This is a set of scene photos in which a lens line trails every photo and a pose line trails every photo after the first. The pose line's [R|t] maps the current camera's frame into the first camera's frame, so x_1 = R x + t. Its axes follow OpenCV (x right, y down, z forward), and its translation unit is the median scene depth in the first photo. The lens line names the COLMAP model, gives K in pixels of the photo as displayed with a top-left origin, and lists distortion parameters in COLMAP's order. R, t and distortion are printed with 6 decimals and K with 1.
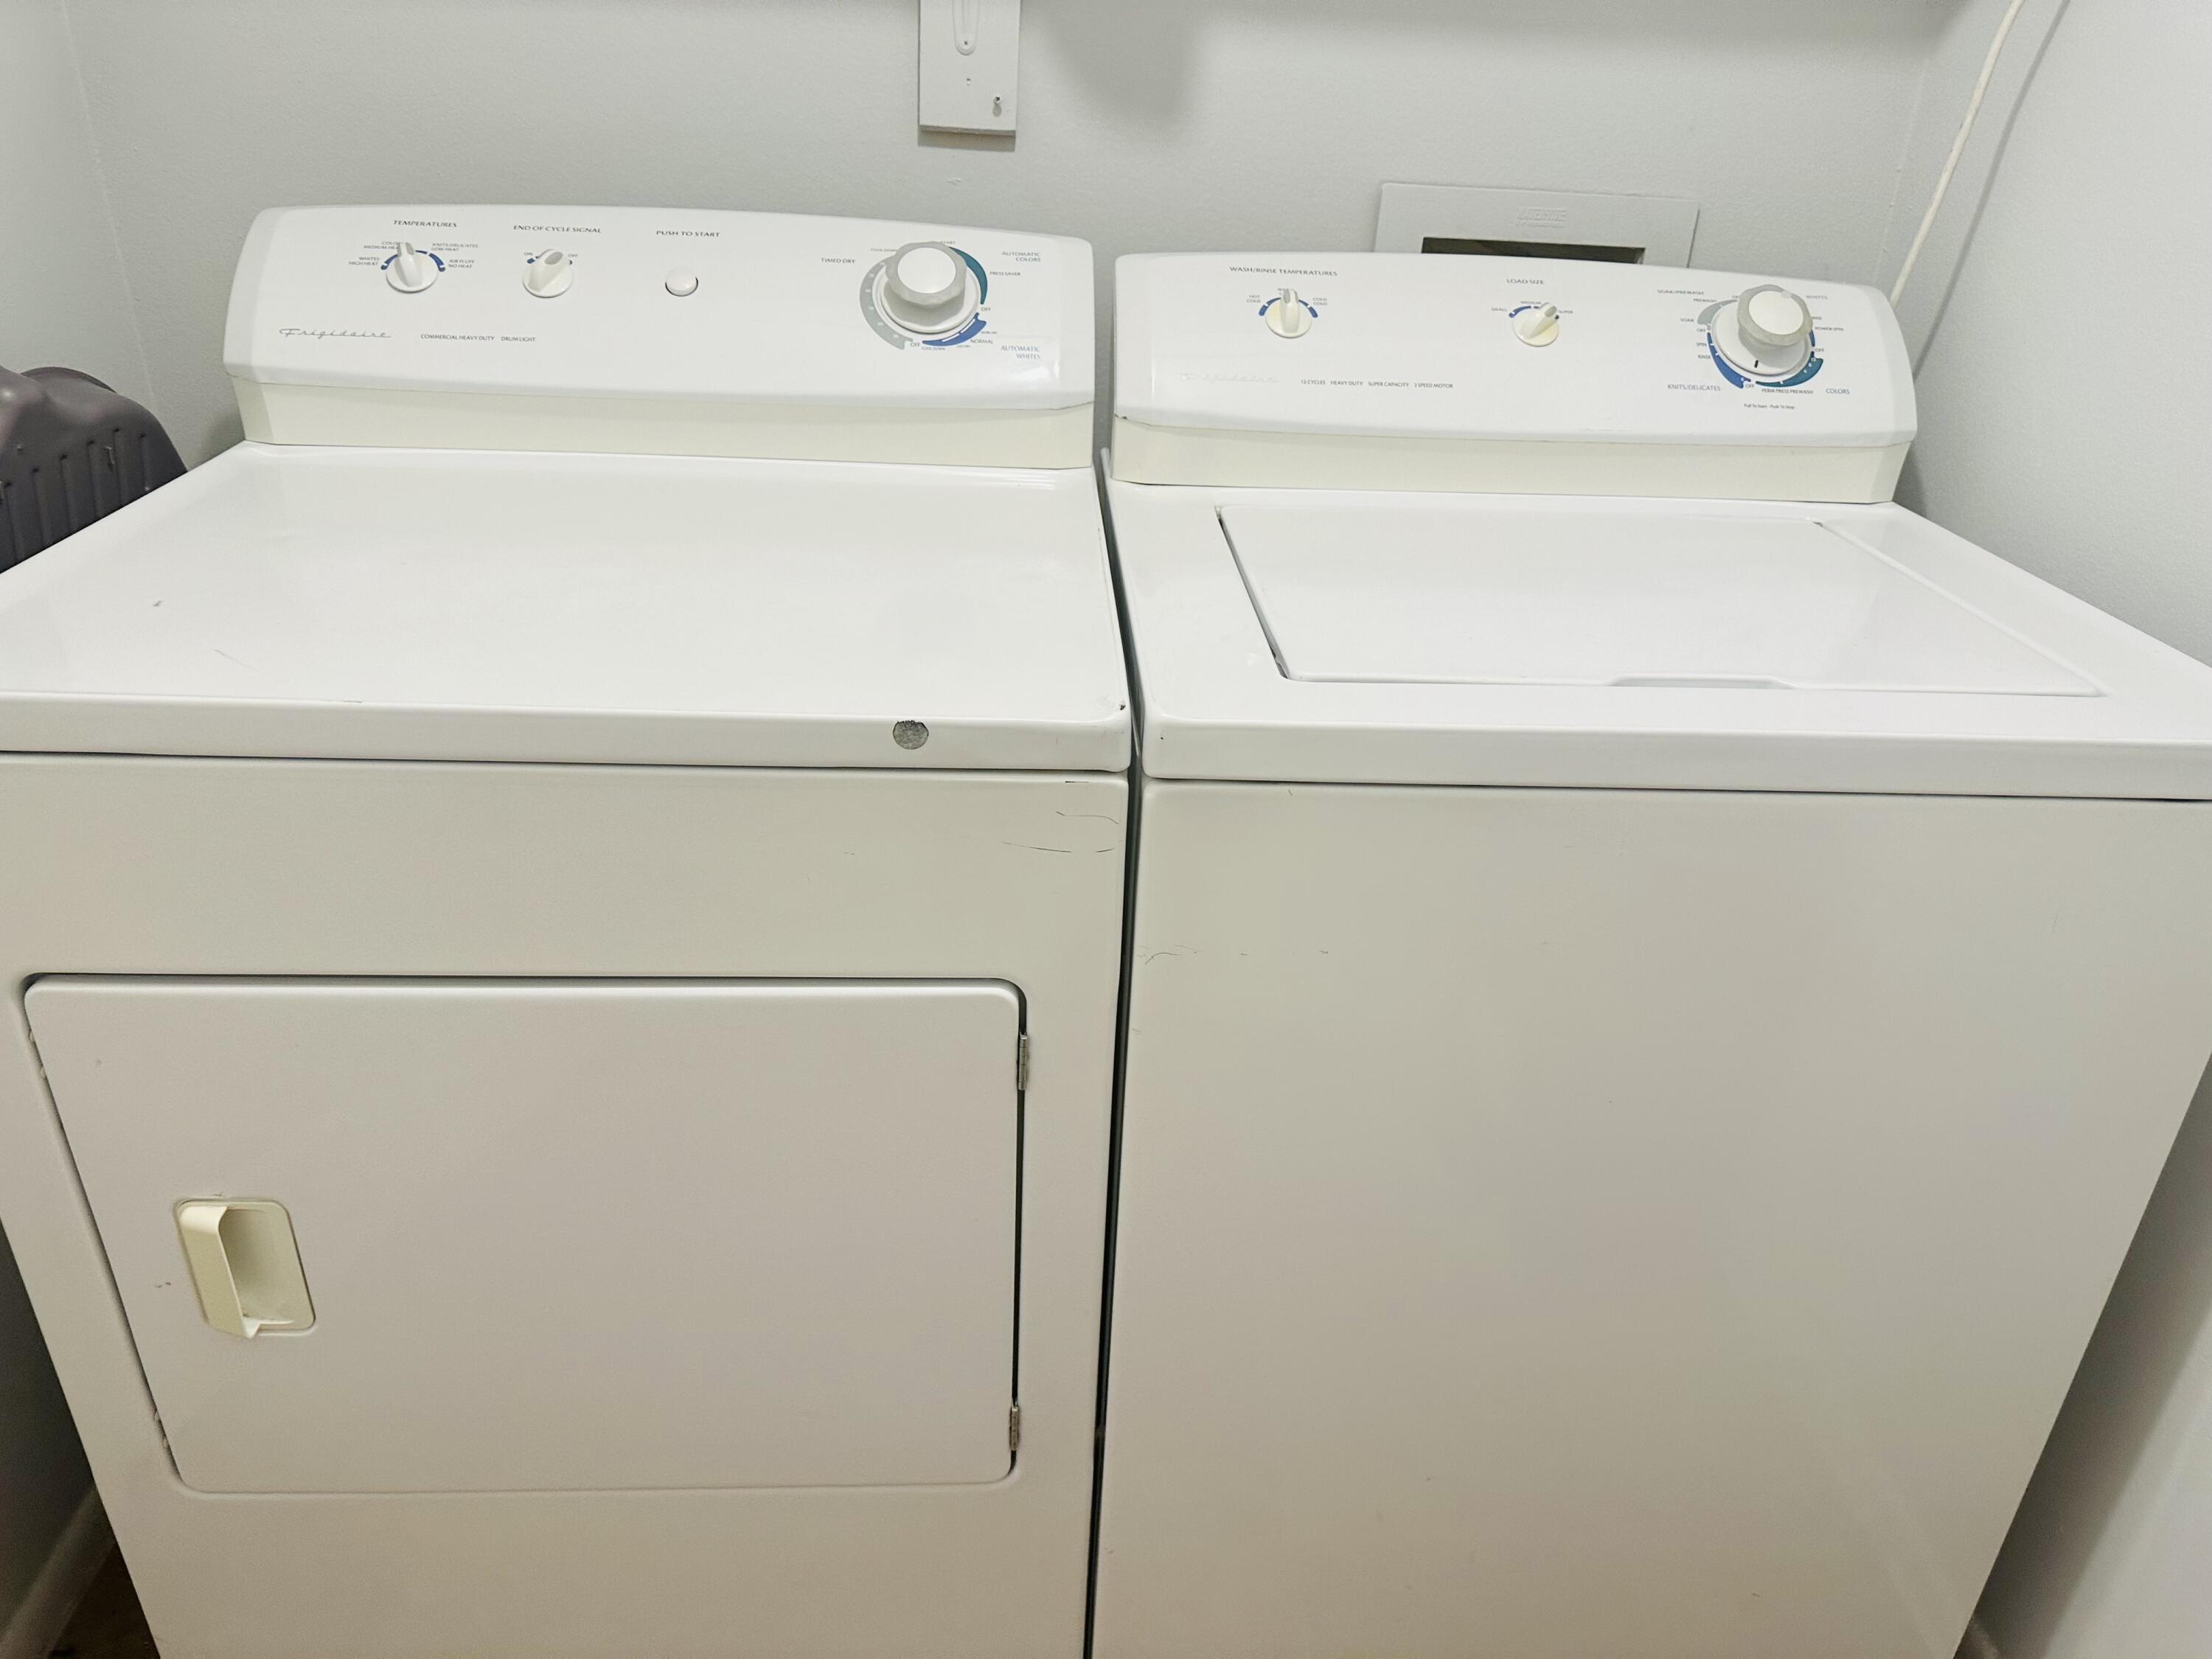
lens RADIAL K [[1537.2, 0, 1106.0], [0, 1537.2, 829.5], [0, 0, 1]] dist [0.065642, -0.096108]
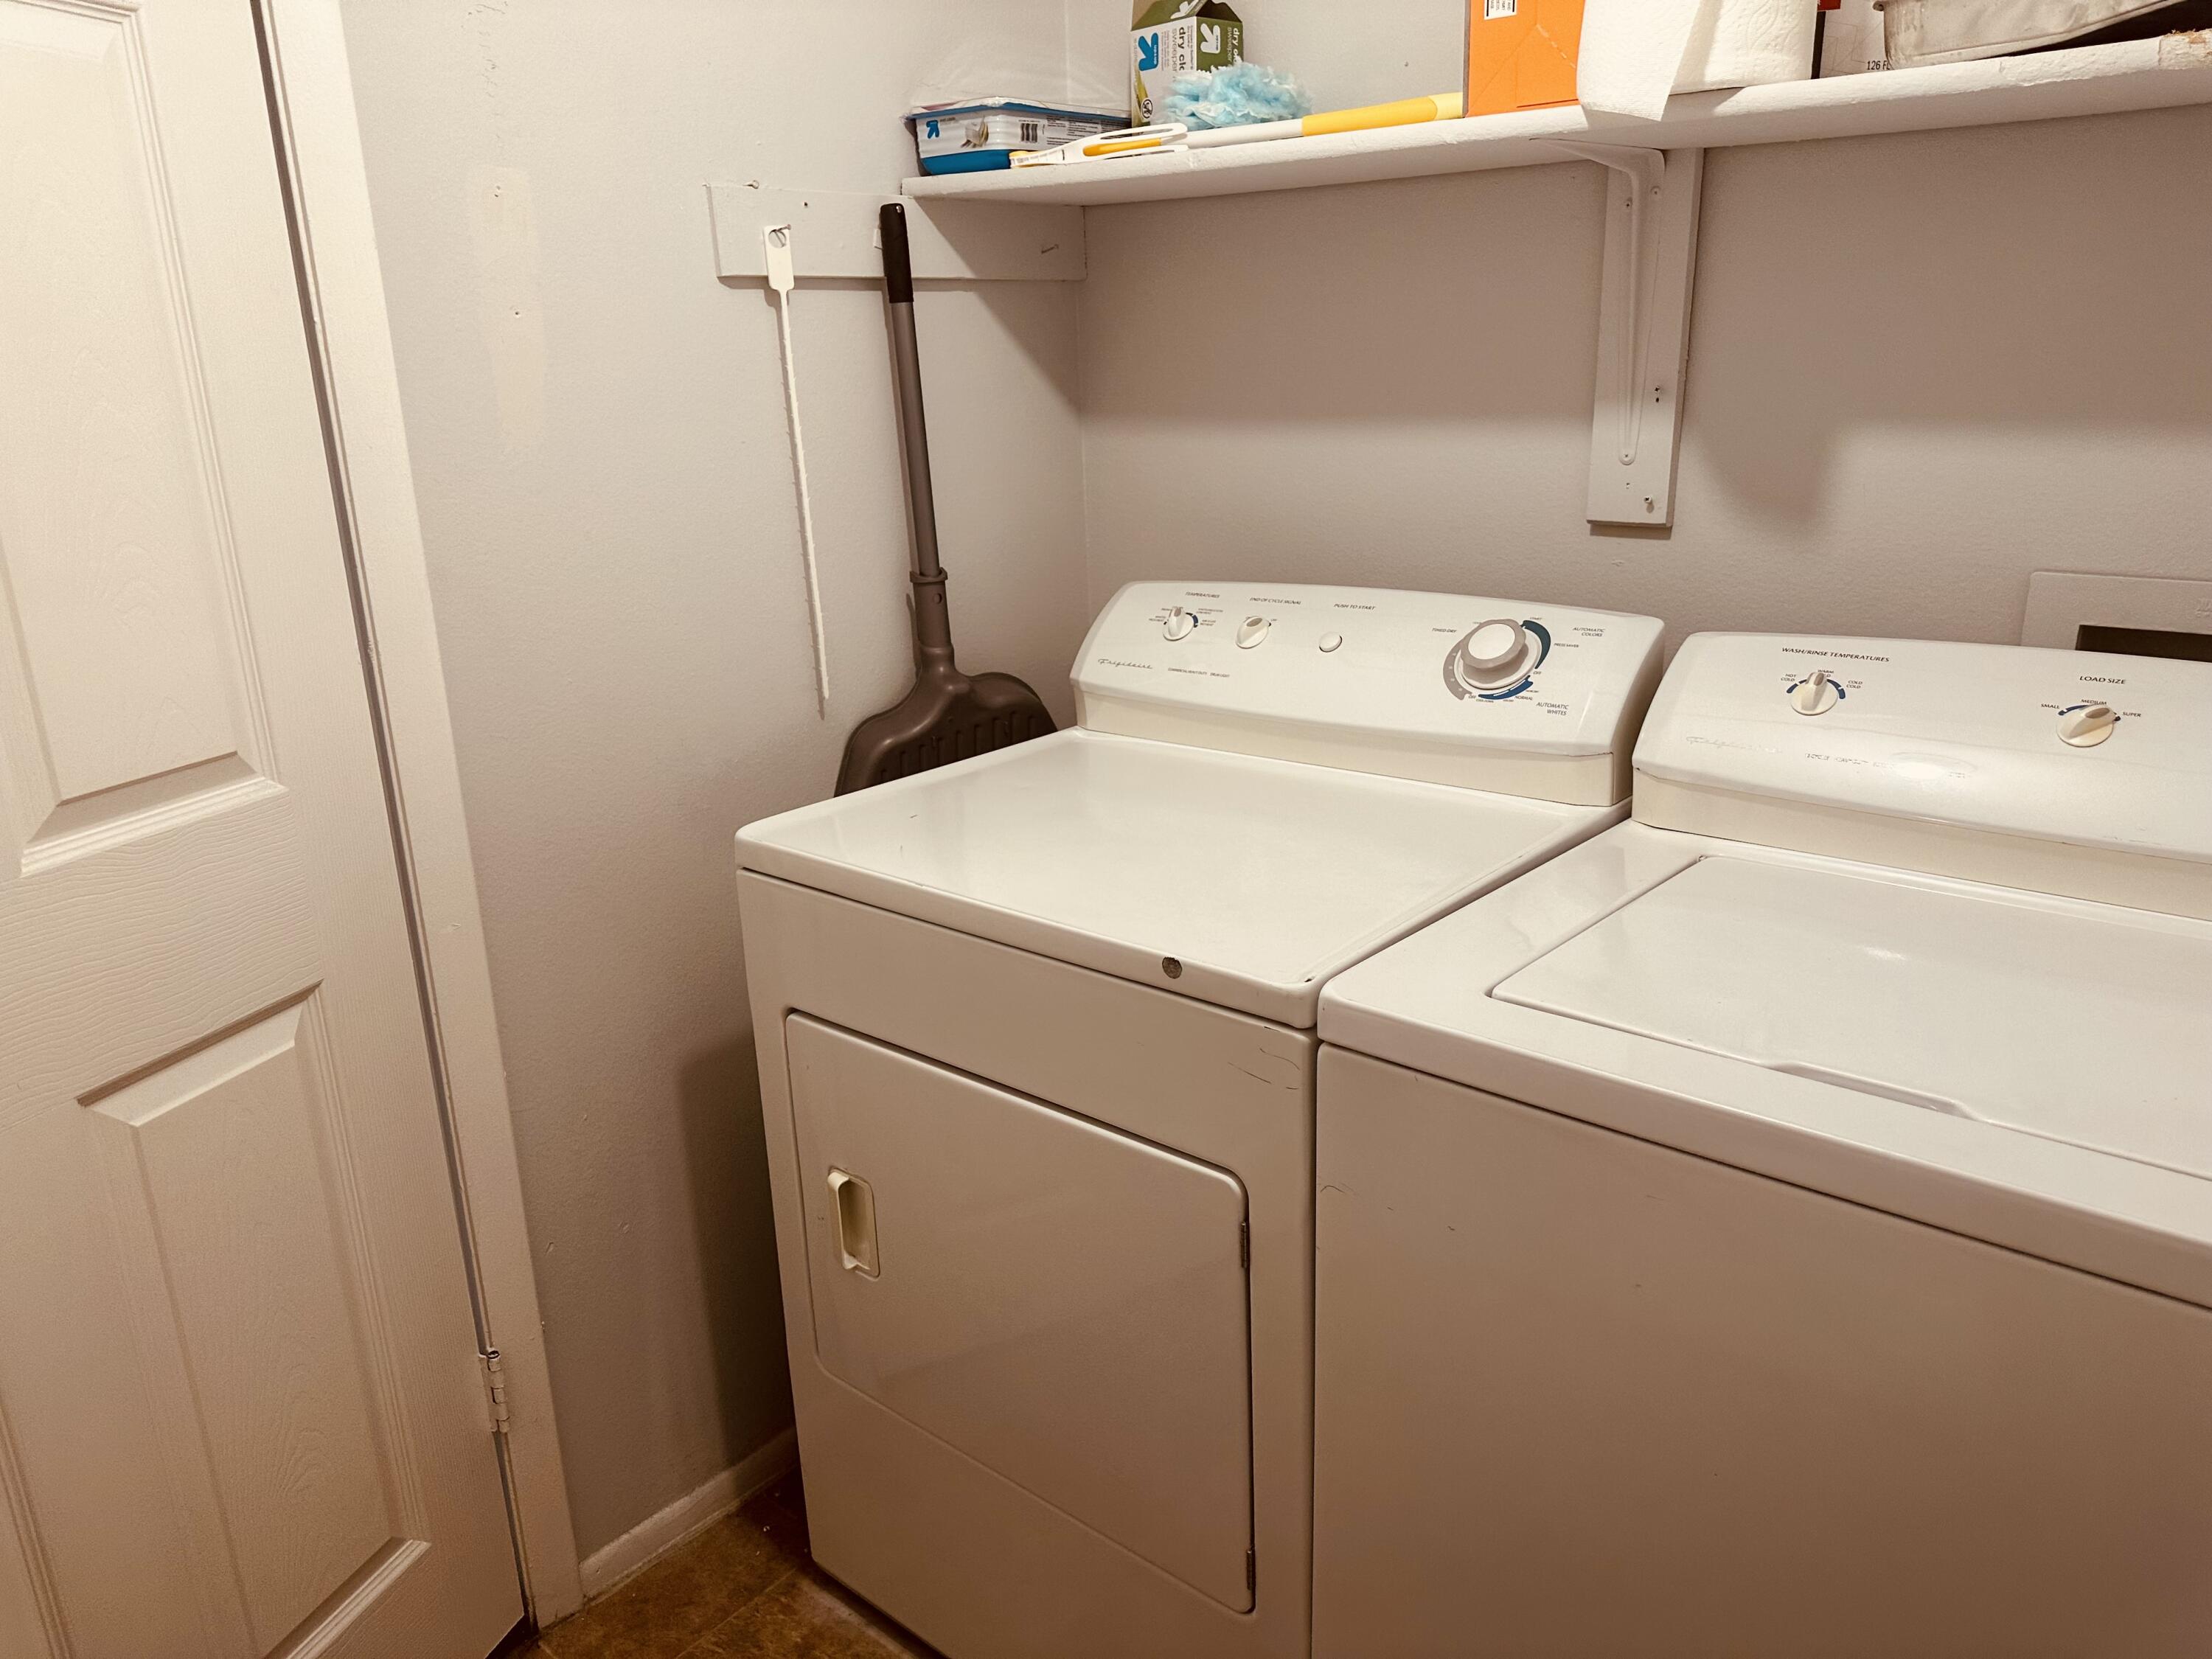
lens RADIAL K [[1537.2, 0, 1106.0], [0, 1537.2, 829.5], [0, 0, 1]] dist [0.065642, -0.096108]
pose [[0.713849, 0.133139, -0.687527, 0.528099], [-0.255406, 0.963636, -0.078577, -0.038941], [0.652064, 0.231691, 0.721895, -0.057996]]
